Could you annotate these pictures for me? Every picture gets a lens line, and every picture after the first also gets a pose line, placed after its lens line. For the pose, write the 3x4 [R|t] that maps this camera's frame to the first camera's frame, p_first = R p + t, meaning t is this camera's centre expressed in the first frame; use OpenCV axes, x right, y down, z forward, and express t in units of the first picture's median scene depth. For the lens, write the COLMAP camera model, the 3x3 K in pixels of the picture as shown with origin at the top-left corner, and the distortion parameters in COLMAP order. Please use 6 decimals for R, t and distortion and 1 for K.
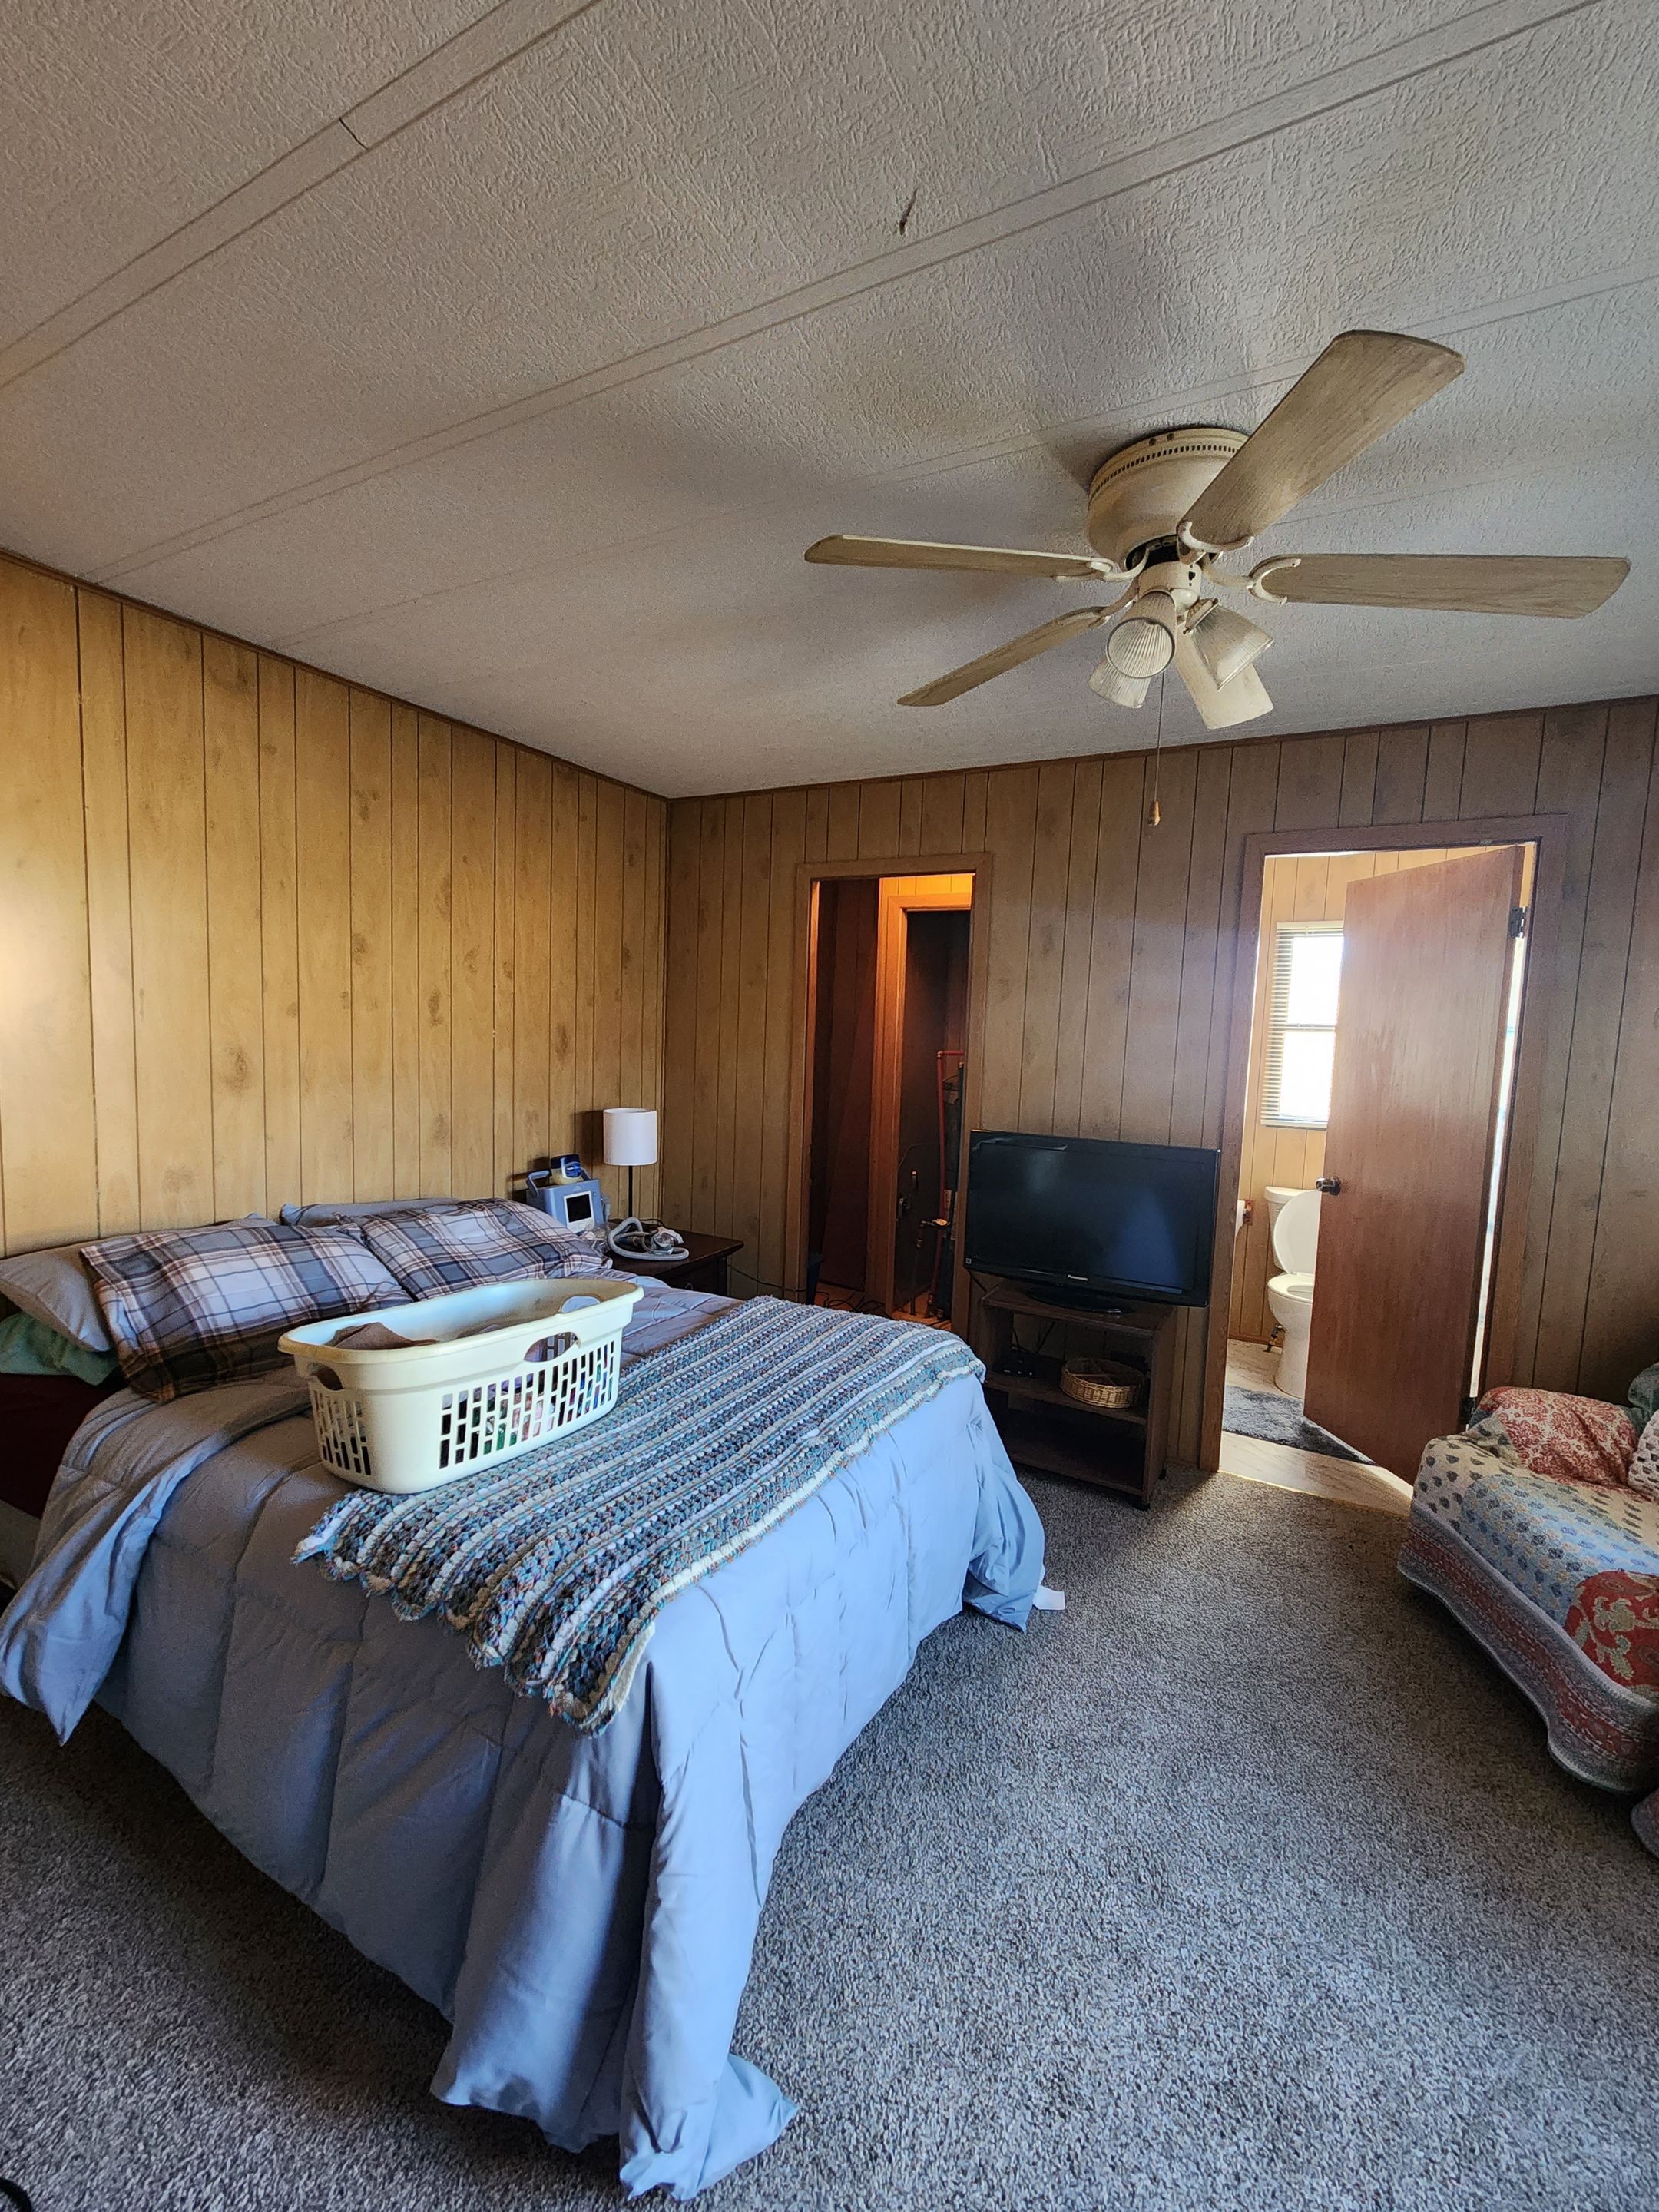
lens RADIAL K [[914.3, 0, 823.1], [0, 914.3, 1104.2], [0, 0, 1]] dist [0.004048, -0.001069]
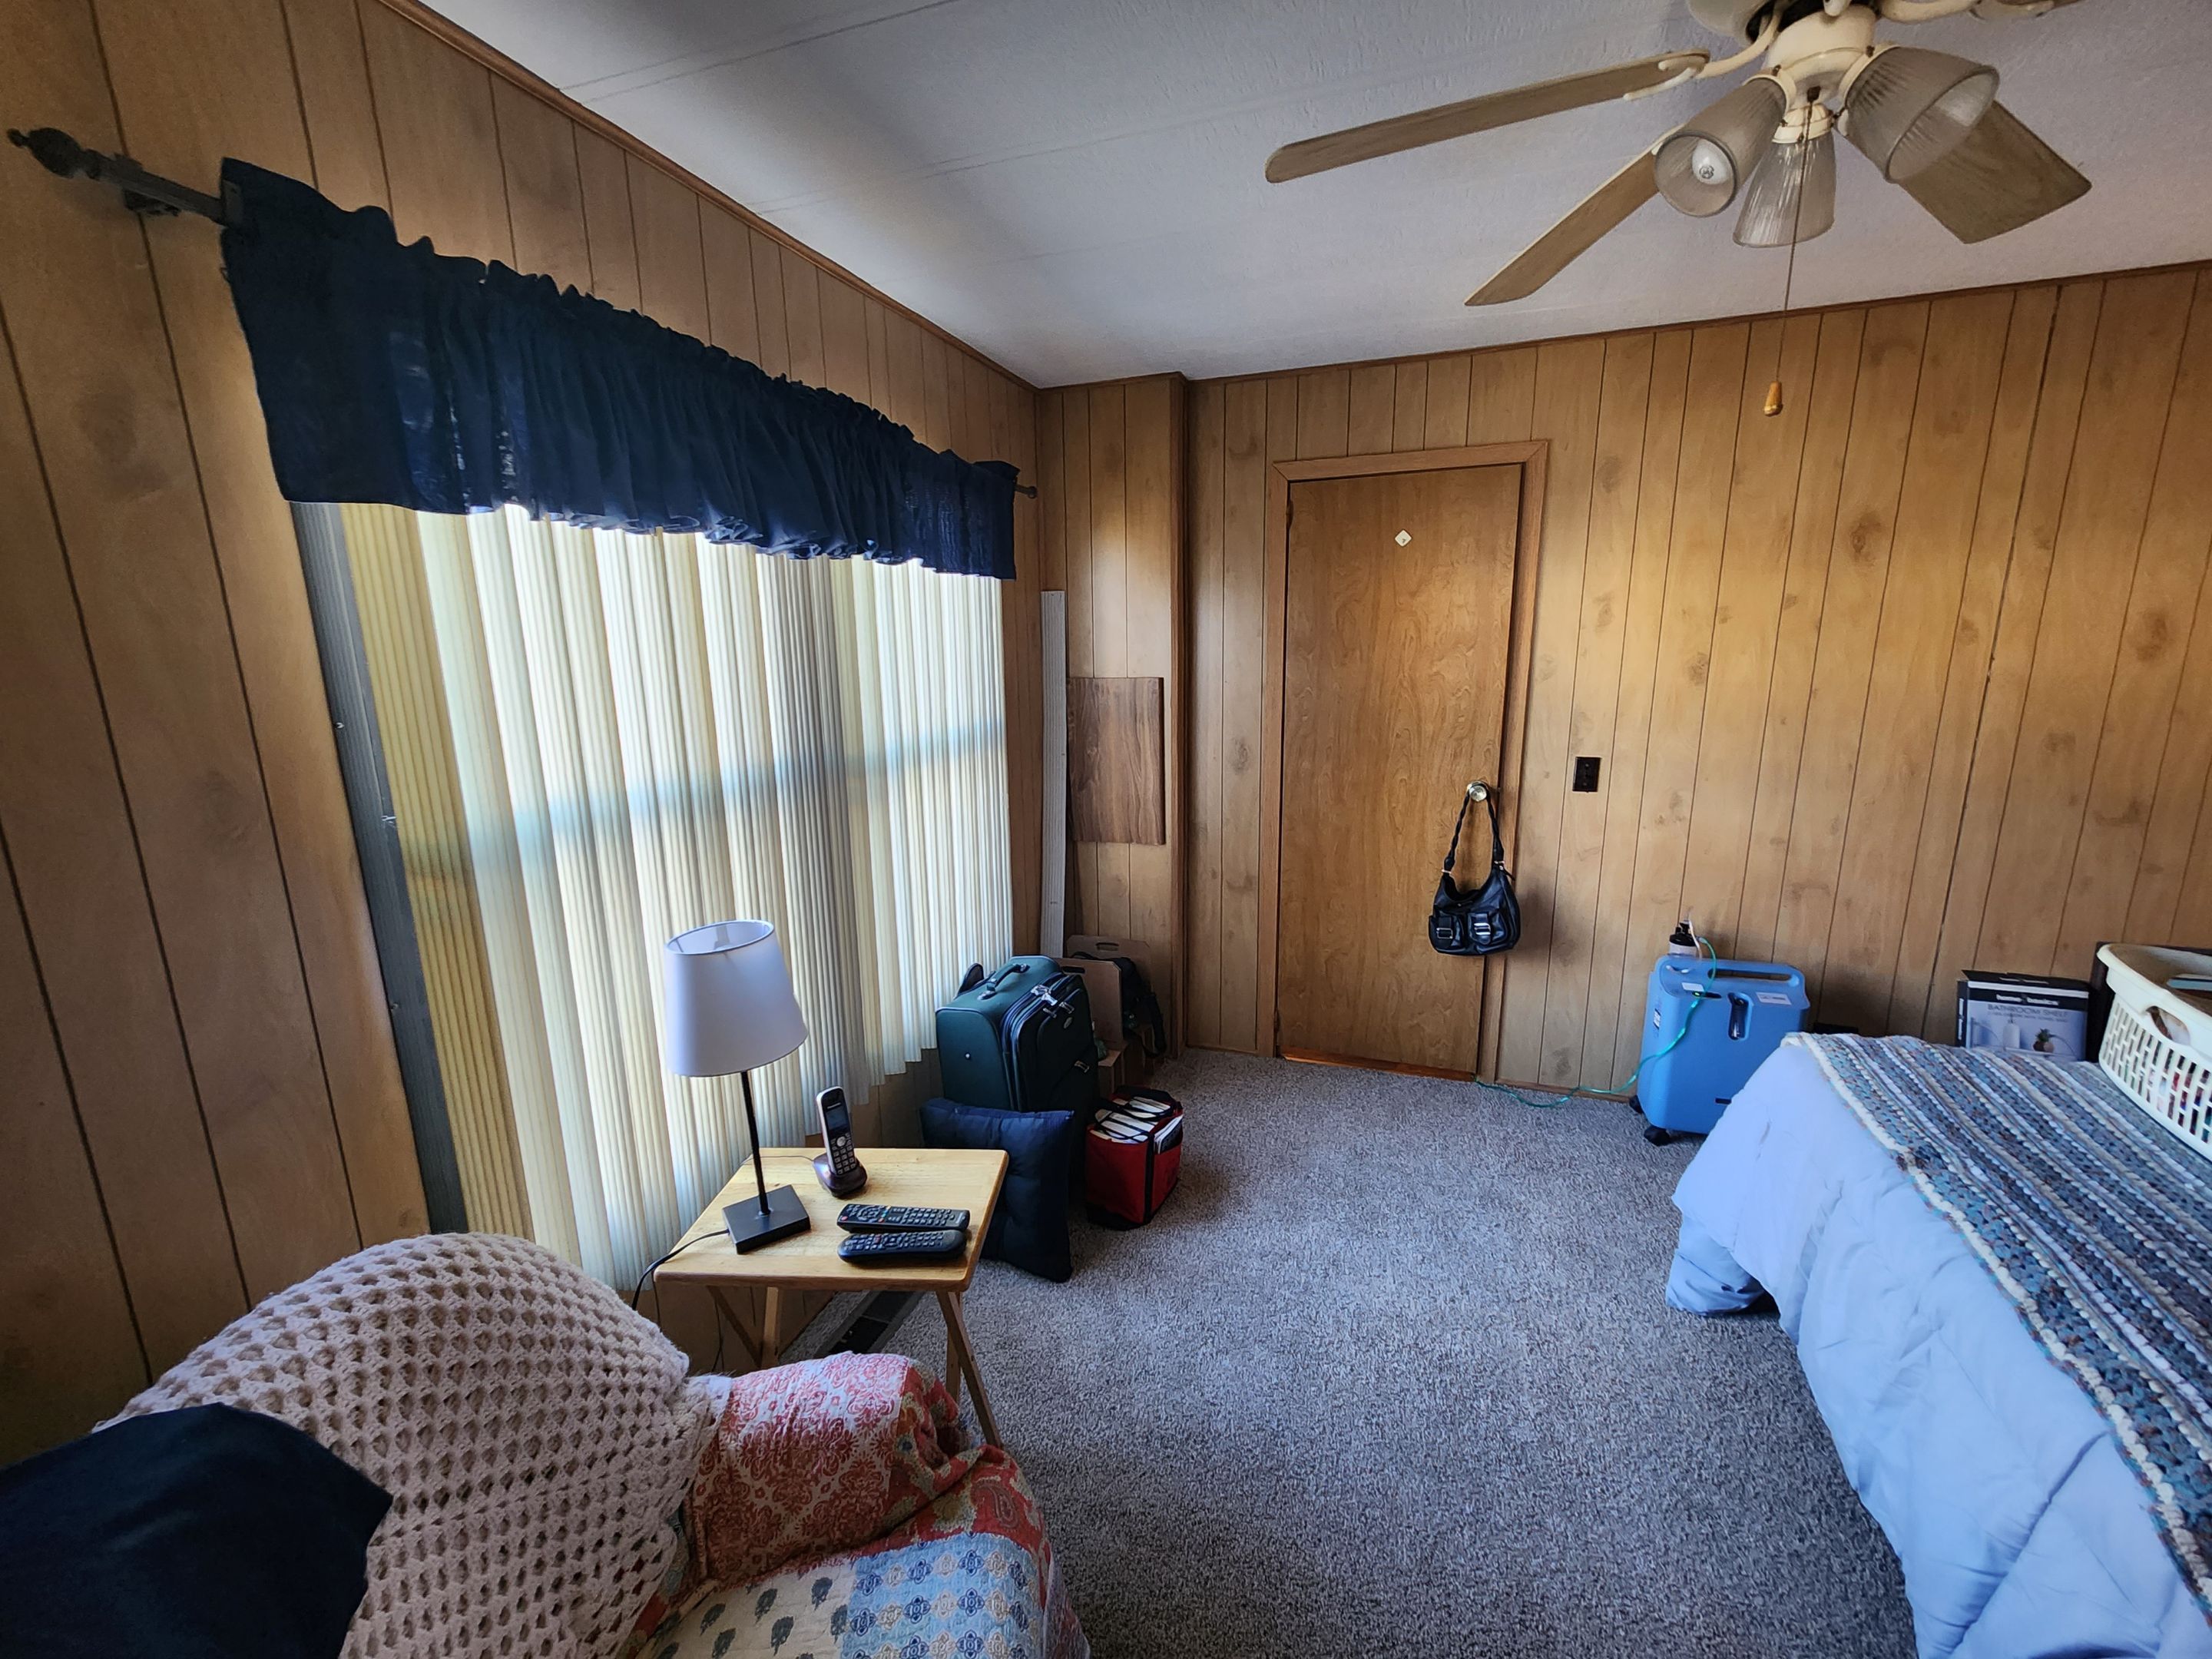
lens RADIAL K [[914.3, 0, 1096.8], [0, 914.3, 838.0], [0, 0, 1]] dist [0.004048, -0.001069]
pose [[-0.987327, 0.015091, -0.157979, 0.687477], [-0.031698, 0.956655, 0.289494, -0.122338], [0.155500, 0.290833, -0.944053, 1.163590]]
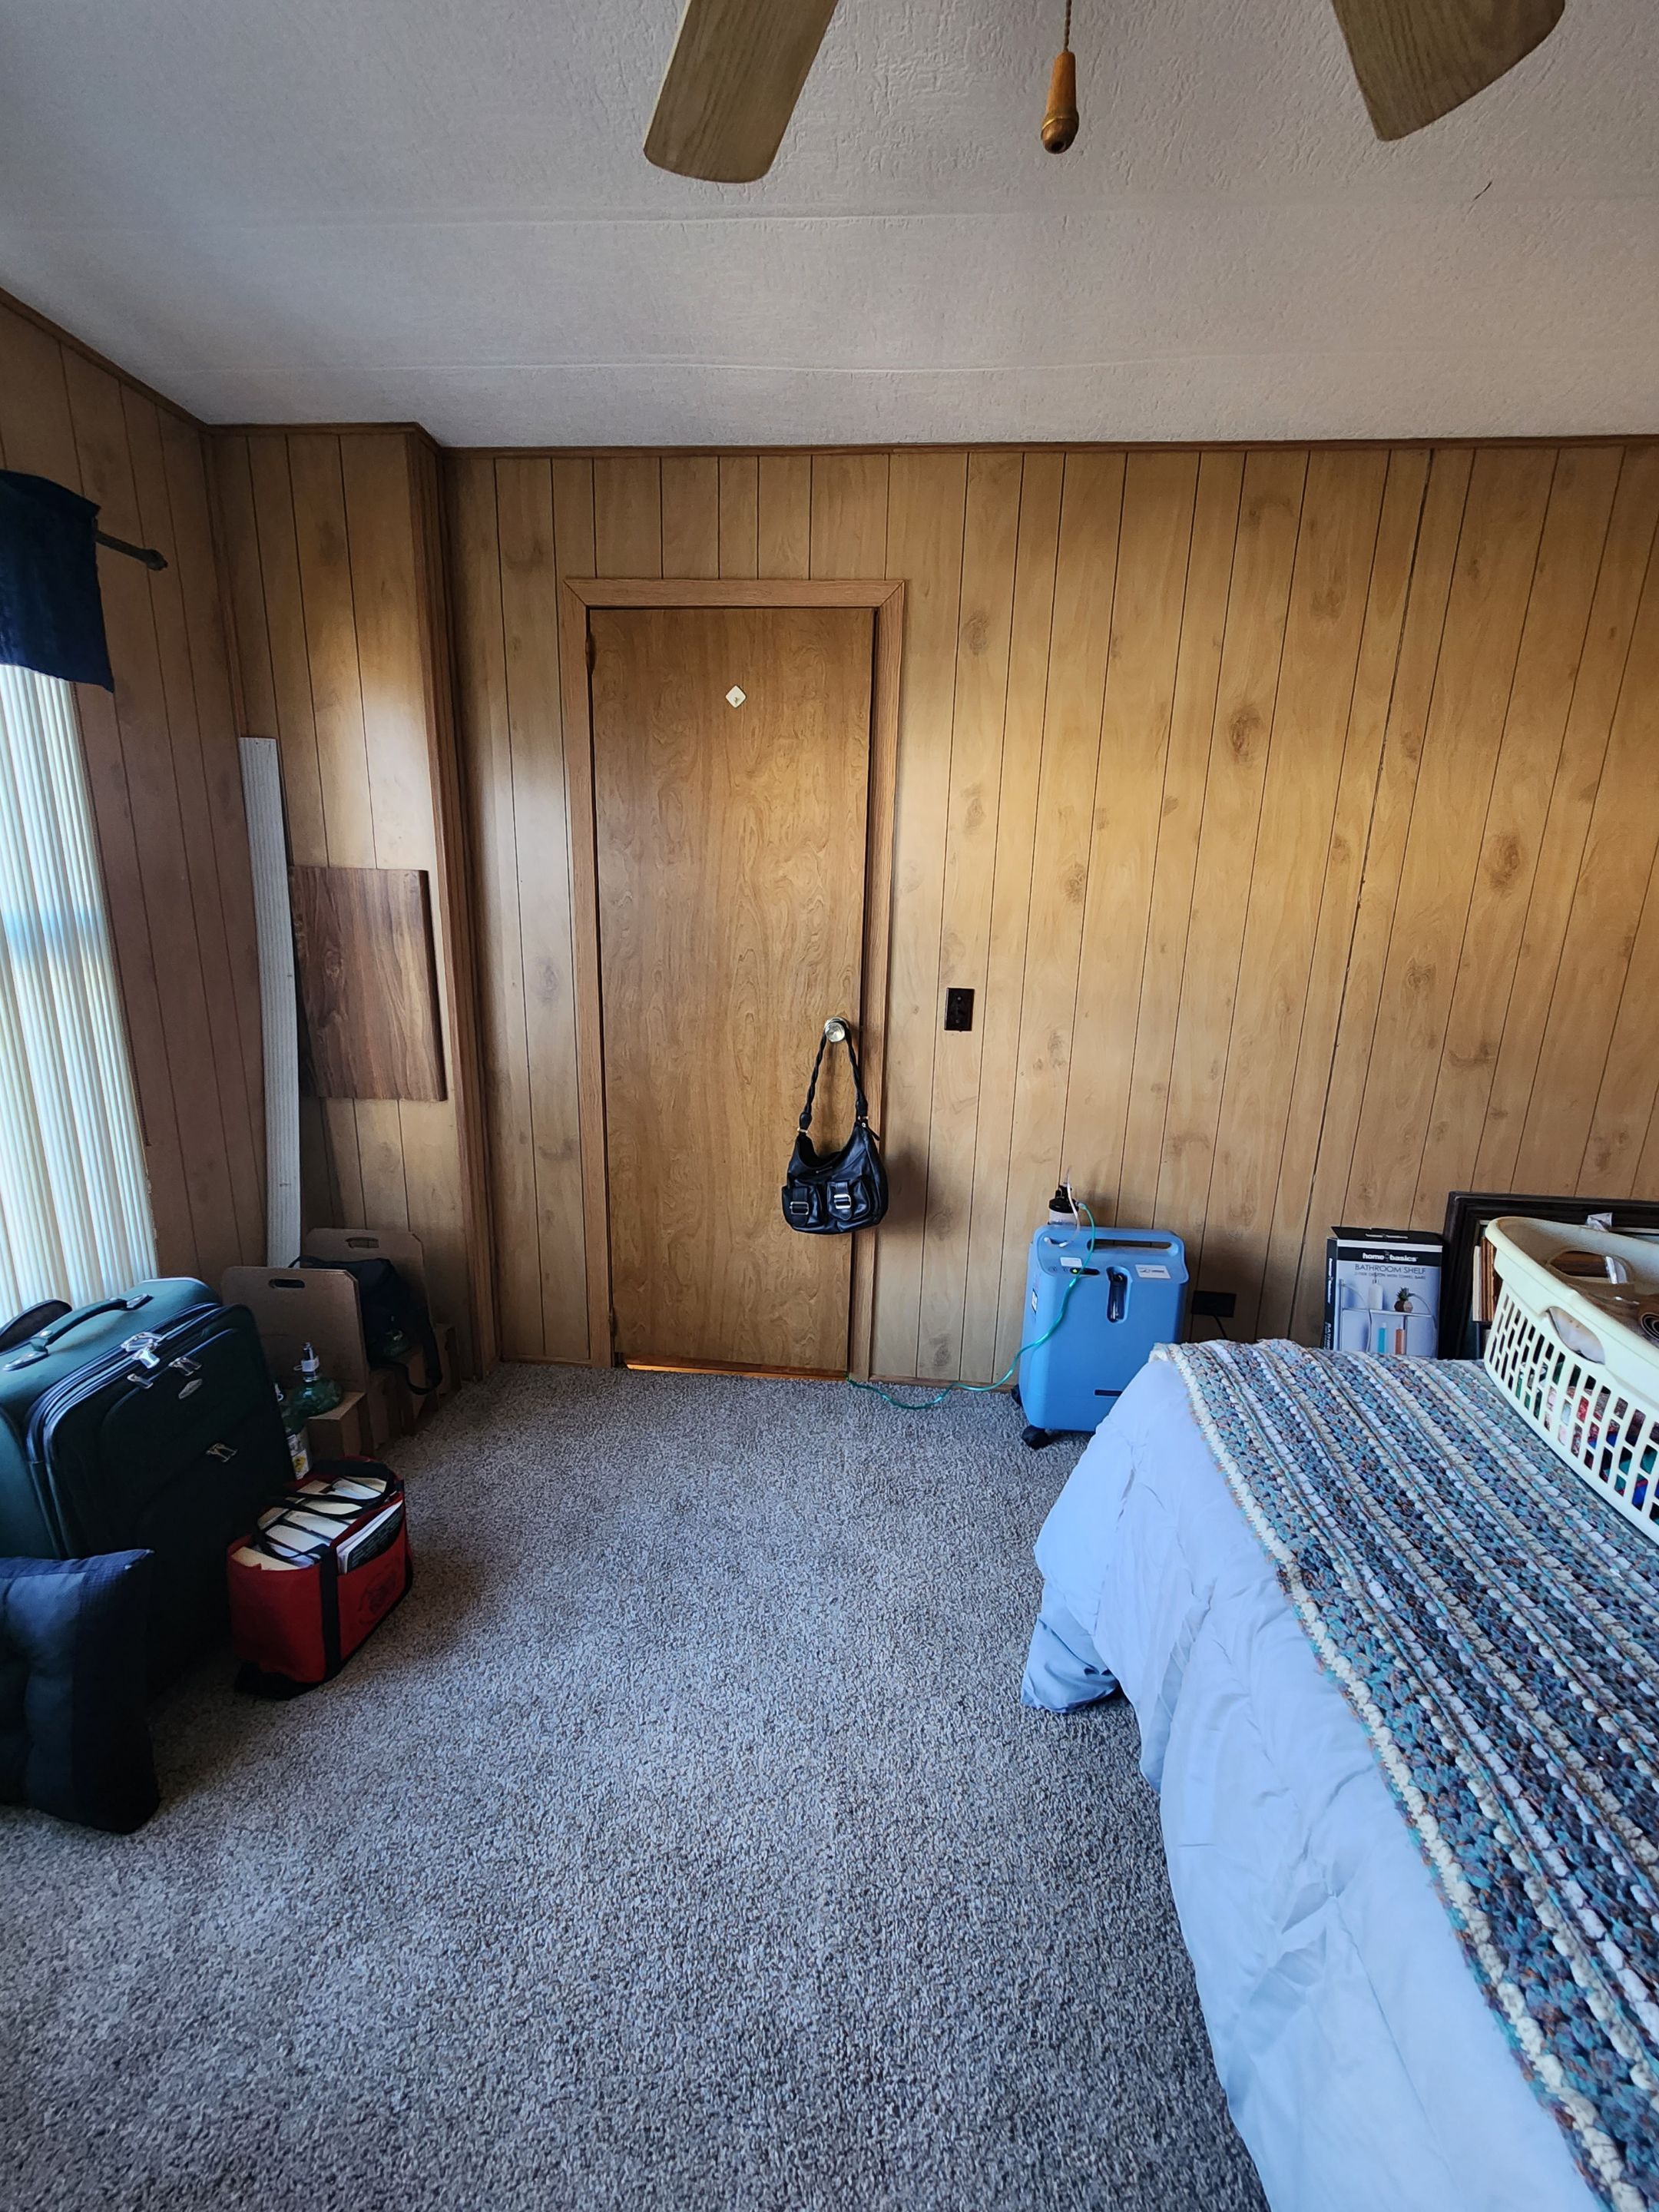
lens RADIAL K [[914.3, 0, 828.7], [0, 914.3, 1107.3], [0, 0, 1]] dist [0.004048, -0.001069]
pose [[-0.908643, 0.037977, -0.415844, 0.390742], [-0.097613, 0.948946, 0.299954, -0.053832], [0.406005, 0.313143, -0.858546, 0.918338]]
